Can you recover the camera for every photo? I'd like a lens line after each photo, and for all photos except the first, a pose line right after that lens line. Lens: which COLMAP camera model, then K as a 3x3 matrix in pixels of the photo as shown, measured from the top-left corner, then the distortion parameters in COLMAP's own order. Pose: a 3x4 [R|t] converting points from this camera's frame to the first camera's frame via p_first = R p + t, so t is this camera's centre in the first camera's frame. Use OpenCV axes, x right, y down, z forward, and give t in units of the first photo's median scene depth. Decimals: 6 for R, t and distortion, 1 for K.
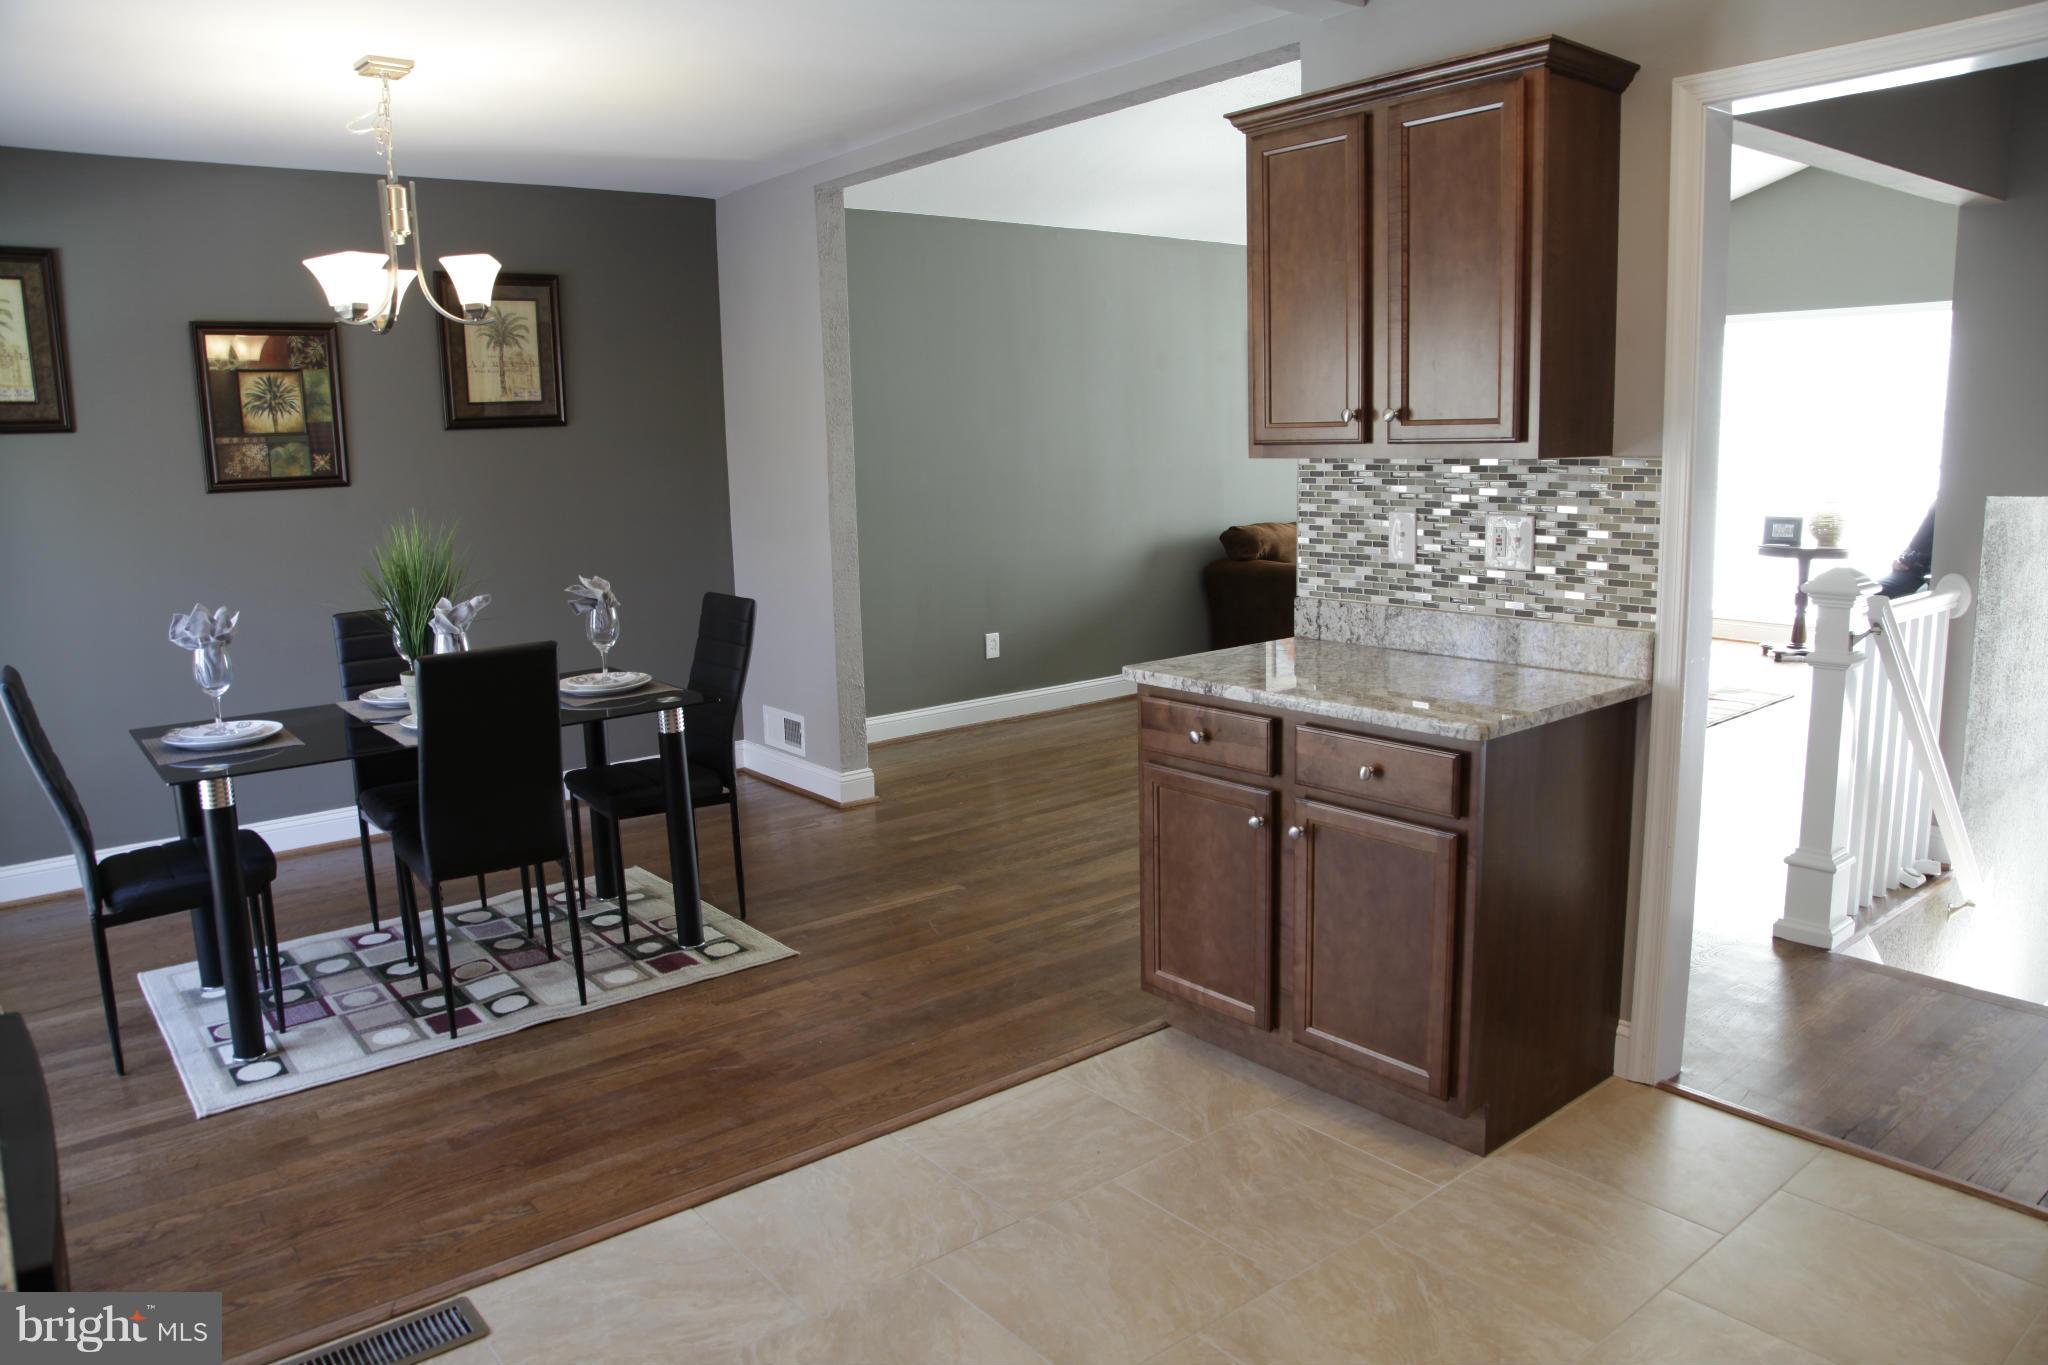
lens RADIAL K [[1405.0, 0, 1019.5], [0, 1405.0, 679.0], [0, 0, 1]] dist [-0.108435, 0.046989]
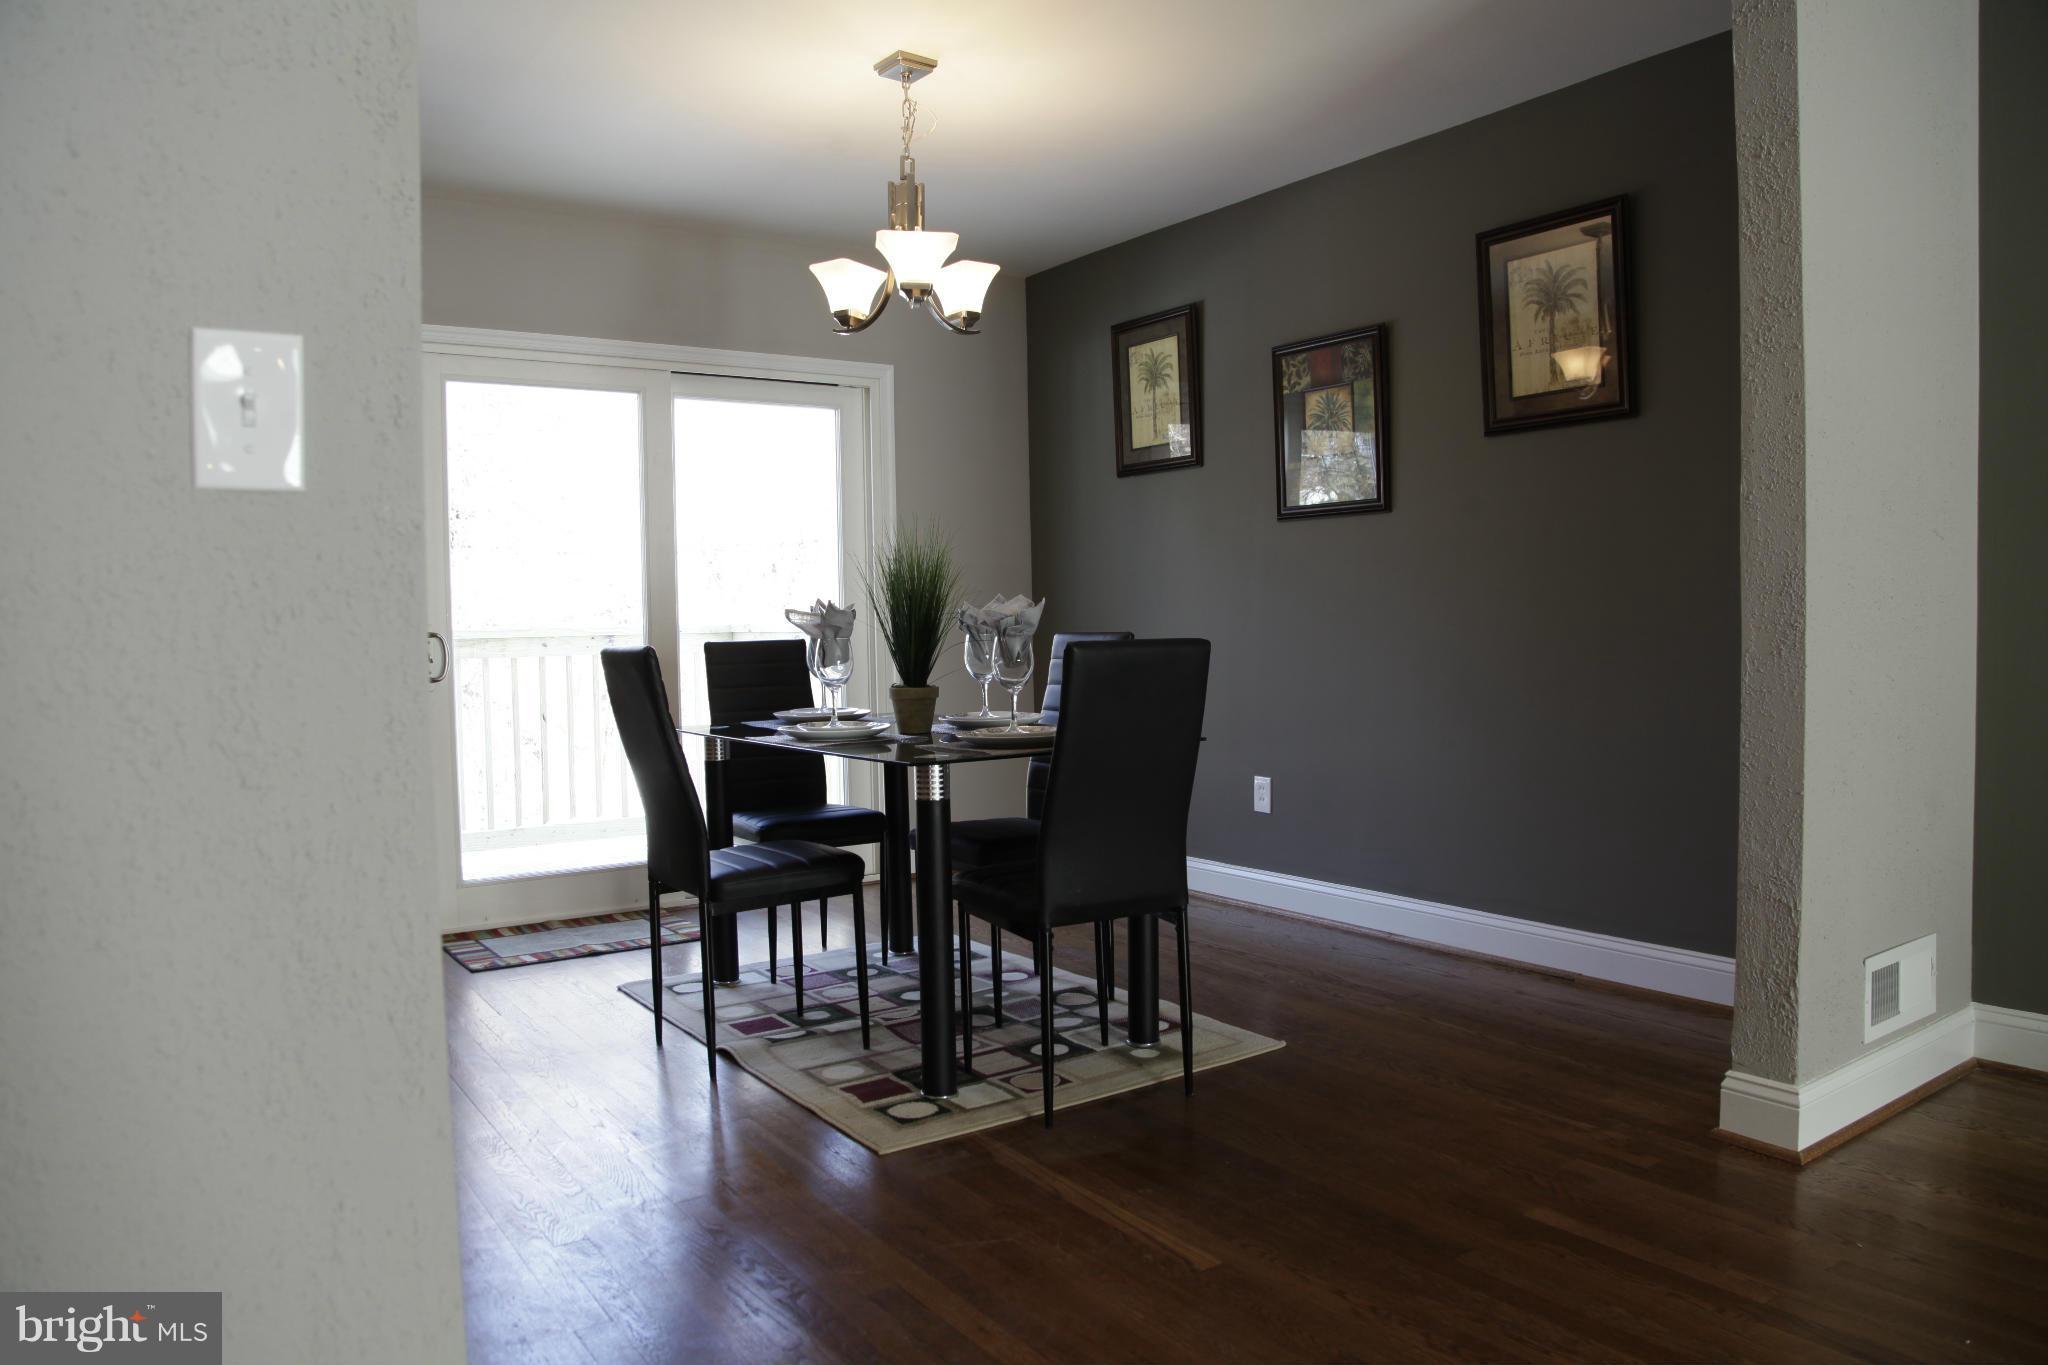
lens RADIAL K [[1405.0, 0, 1037.6], [0, 1405.0, 673.0], [0, 0, 1]] dist [-0.108435, 0.046989]
pose [[-0.056136, 0.055716, -0.996867, 0.374437], [-0.165487, 0.984112, 0.064322, -0.063060], [0.984613, 0.168579, -0.046024, 0.834502]]
